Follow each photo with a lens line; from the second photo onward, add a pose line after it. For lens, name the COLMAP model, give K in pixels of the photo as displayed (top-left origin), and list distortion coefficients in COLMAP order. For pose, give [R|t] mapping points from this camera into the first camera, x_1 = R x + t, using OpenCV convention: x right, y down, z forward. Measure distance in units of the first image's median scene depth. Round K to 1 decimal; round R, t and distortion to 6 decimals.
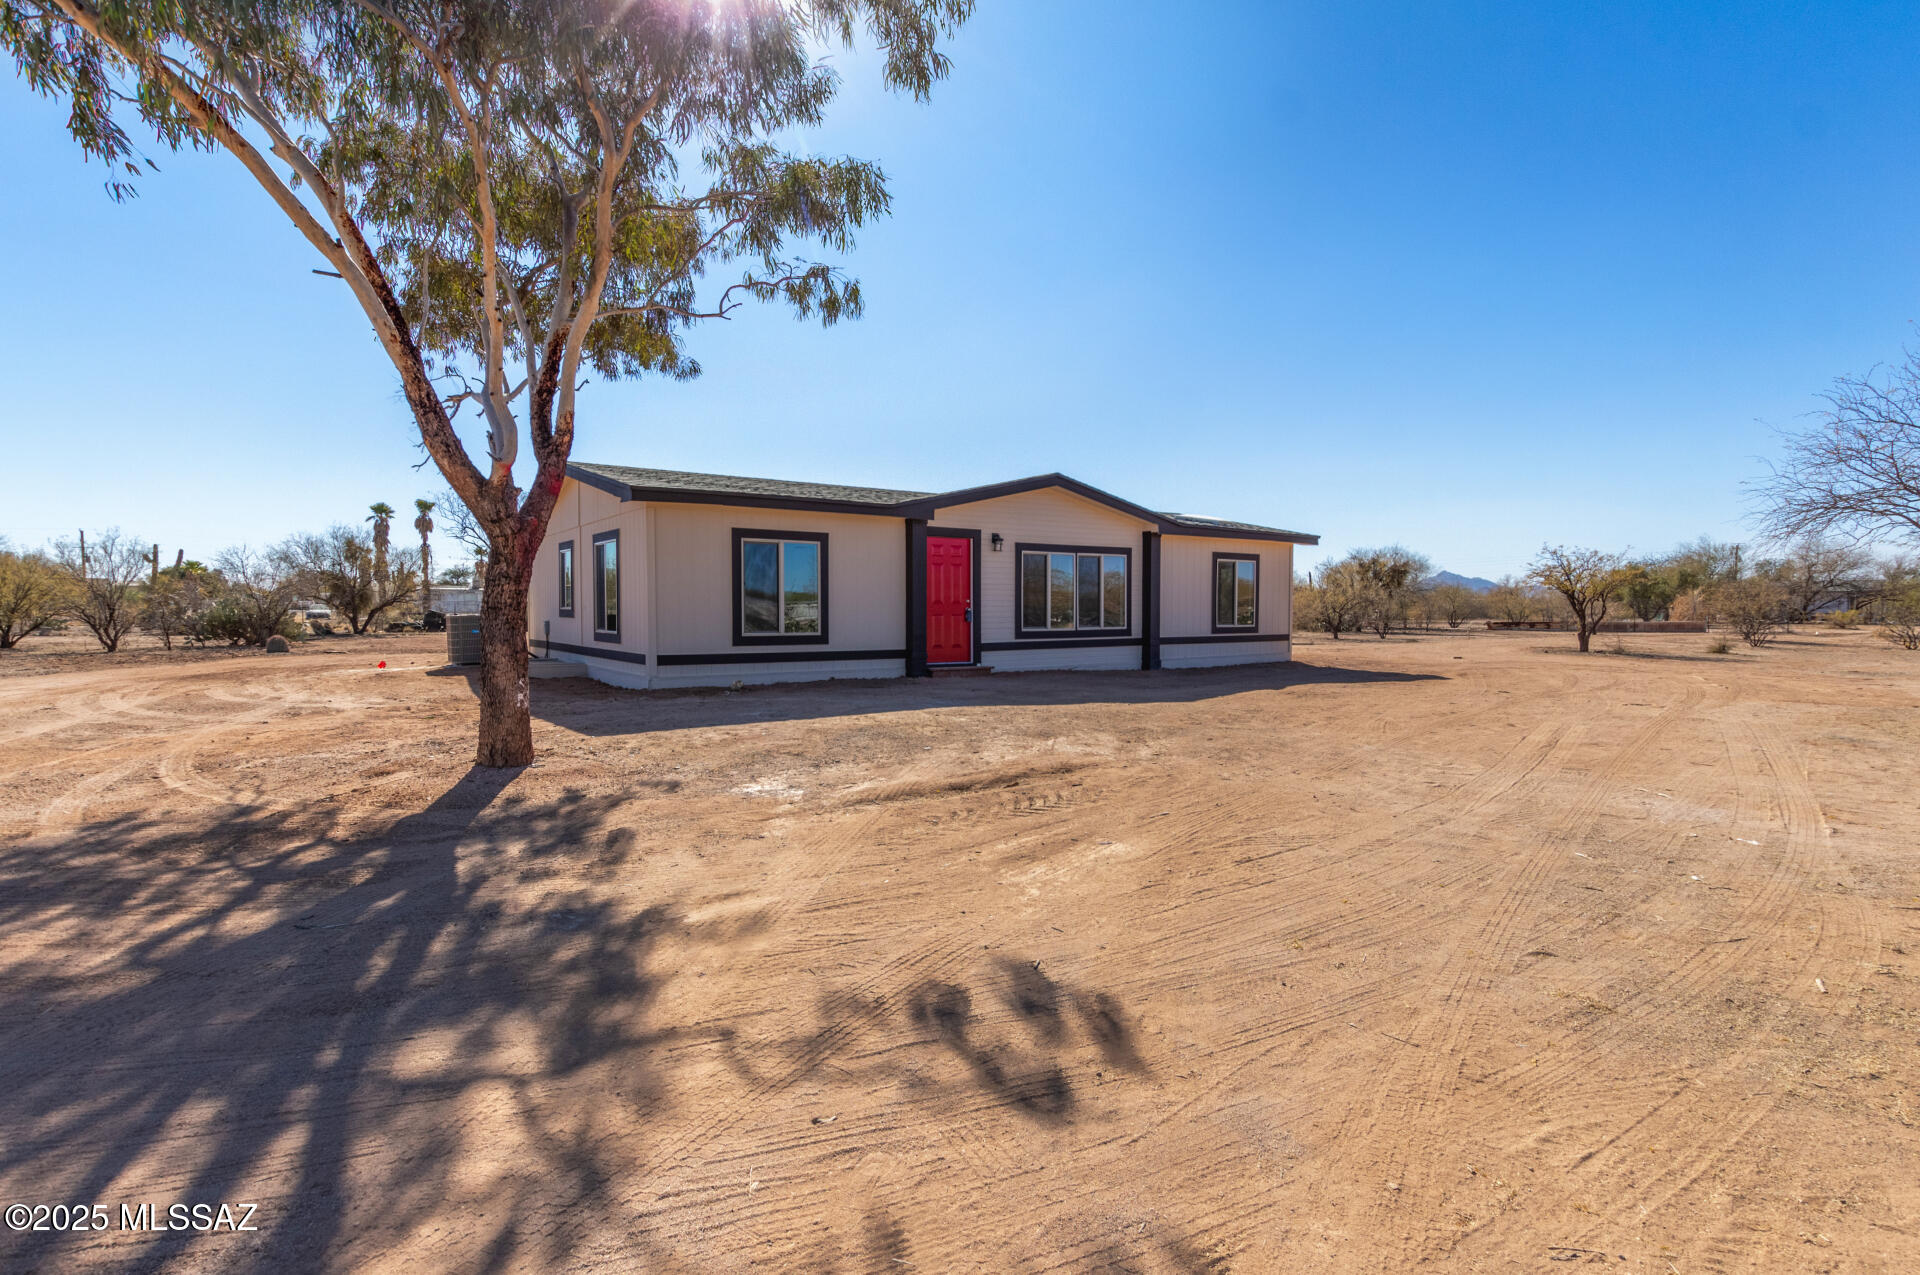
lens RADIAL K [[928.3, 0, 975.0], [0, 928.3, 641.7], [0, 0, 1]] dist [0.013043, -0.000015]
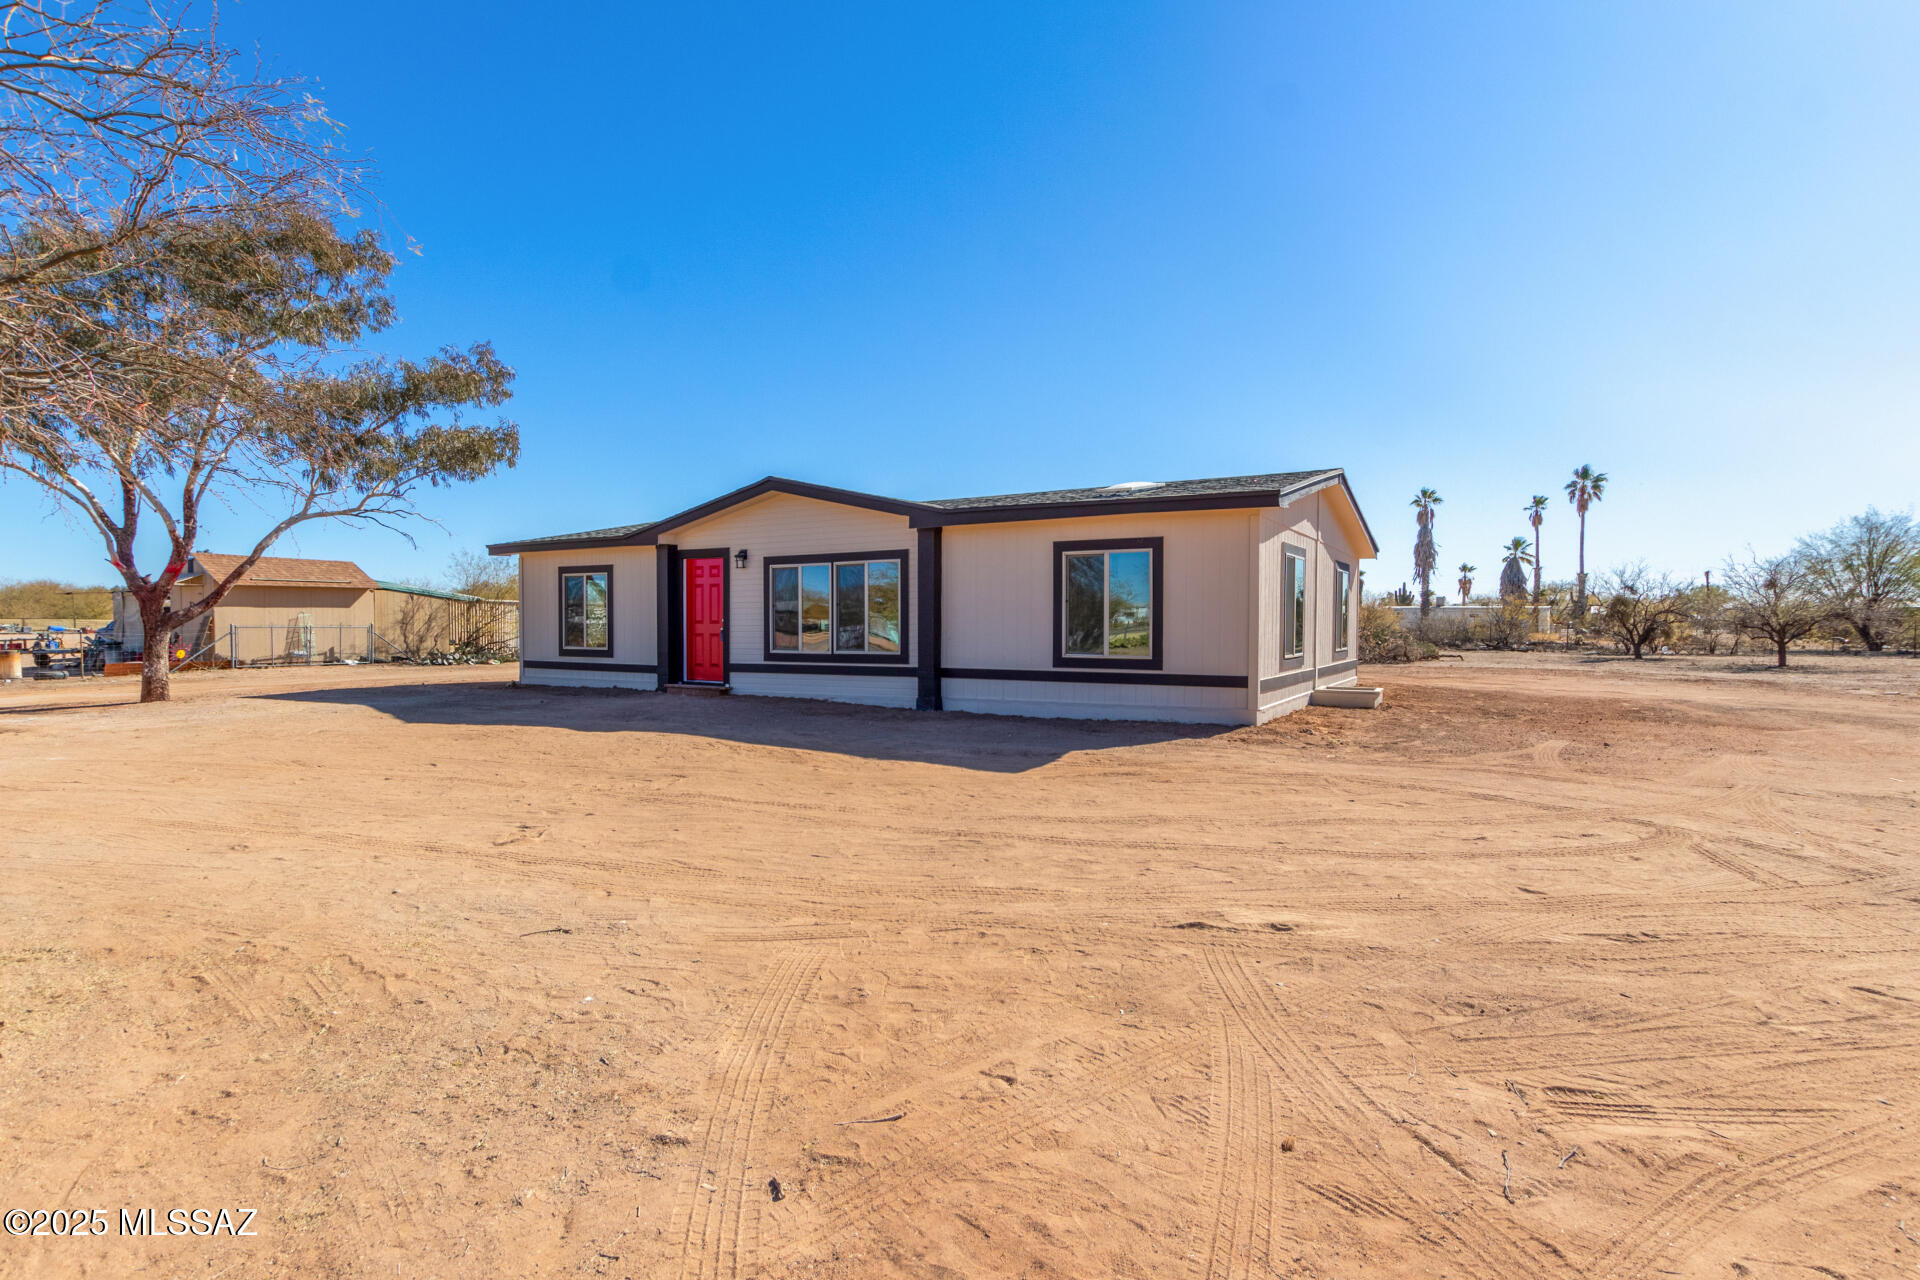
lens RADIAL K [[933.4, 0, 1000.6], [0, 933.4, 661.0], [0, 0, 1]] dist [0.002154, 0.000073]
pose [[0.431911, 0.030248, -0.901409, 0.992630], [-0.034436, 0.999262, 0.017031, -0.026920], [0.901258, 0.023685, 0.432634, 0.812352]]
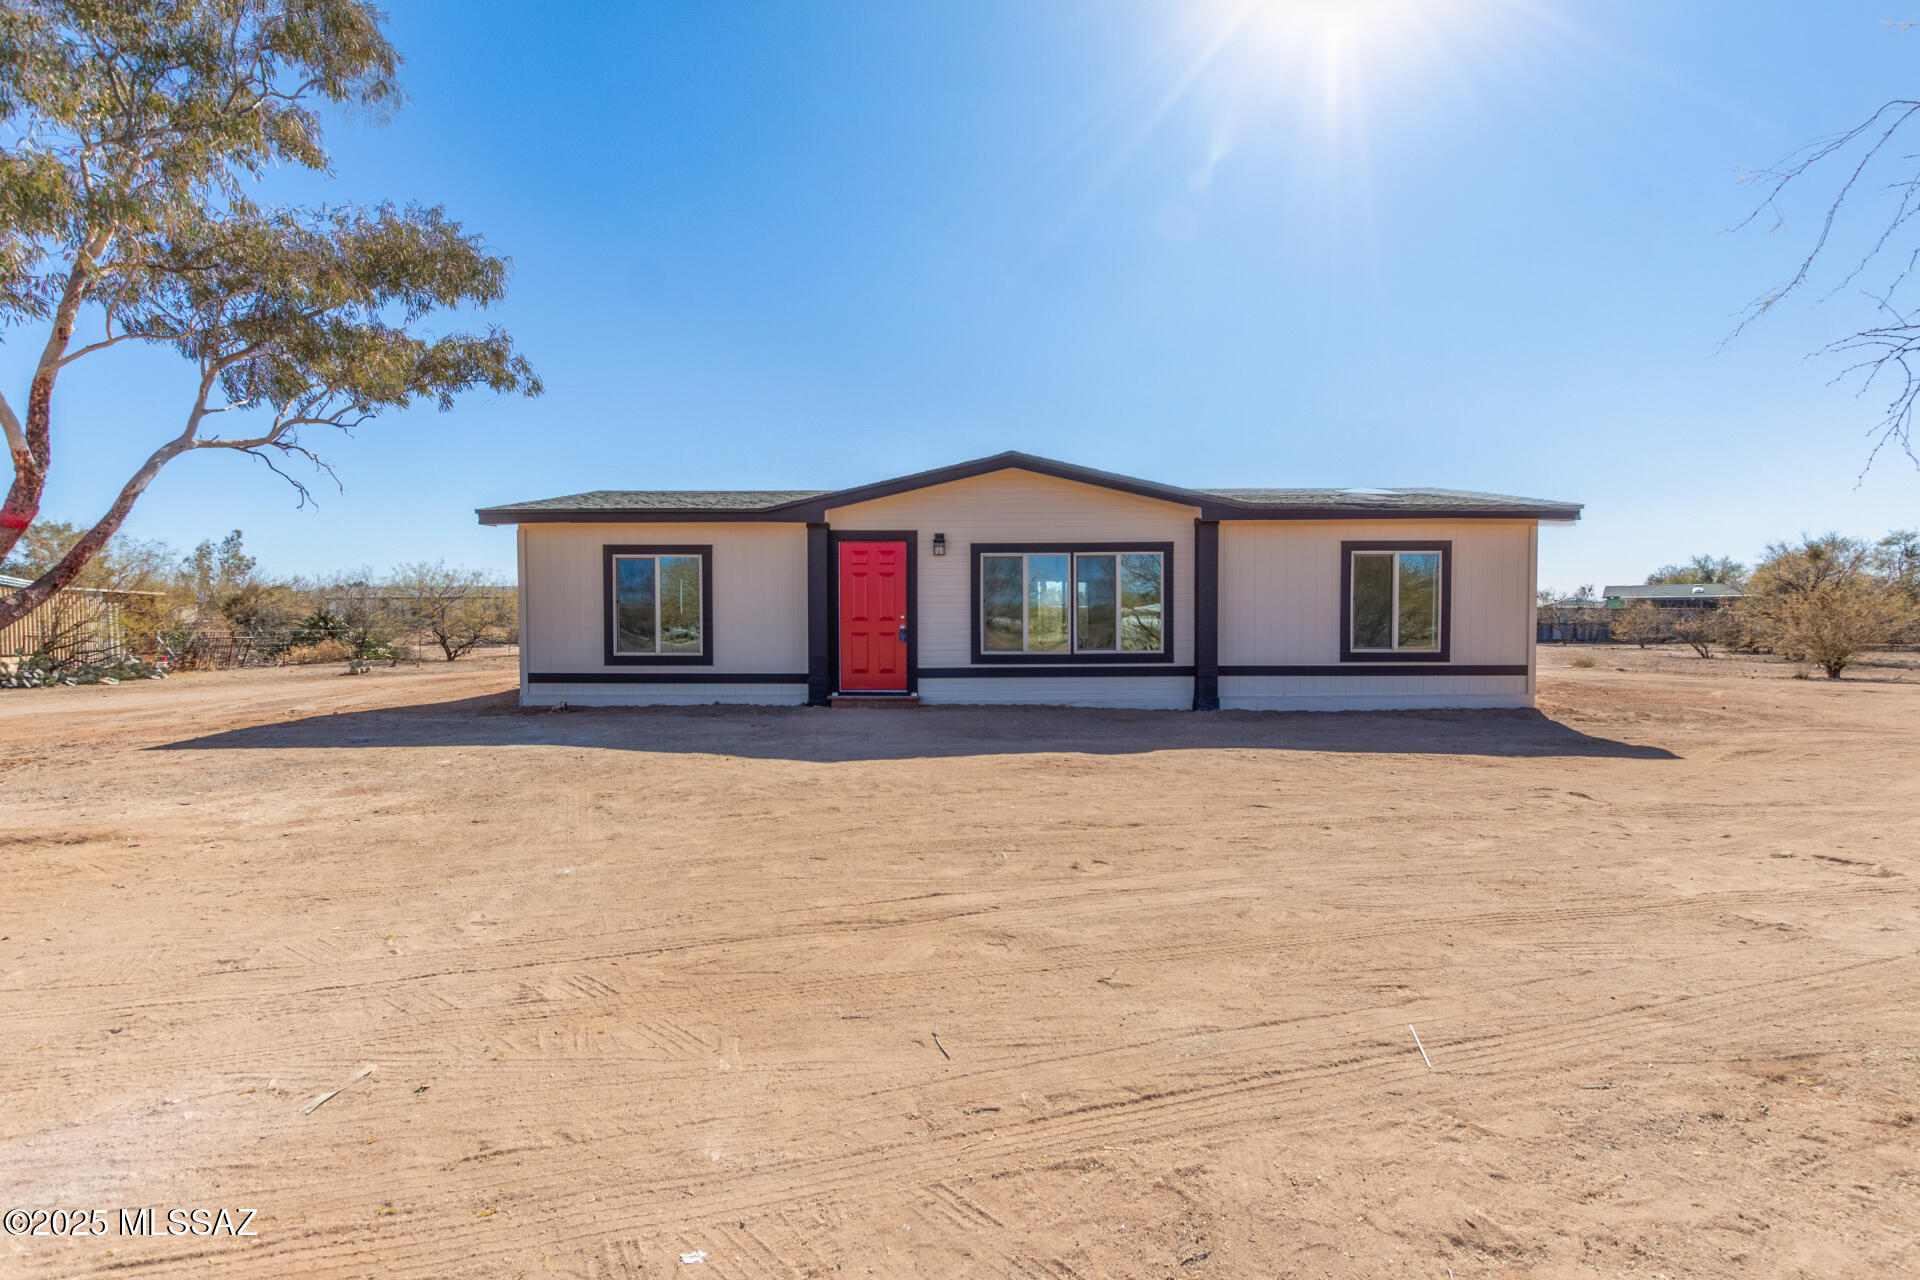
lens RADIAL K [[928.3, 0, 975.0], [0, 928.3, 644.2], [0, 0, 1]] dist [0.013043, -0.000015]
pose [[0.820337, 0.008964, -0.571810, 0.506570], [-0.016802, 0.999823, -0.008431, -0.013081], [0.571634, 0.016524, 0.820343, 0.344362]]
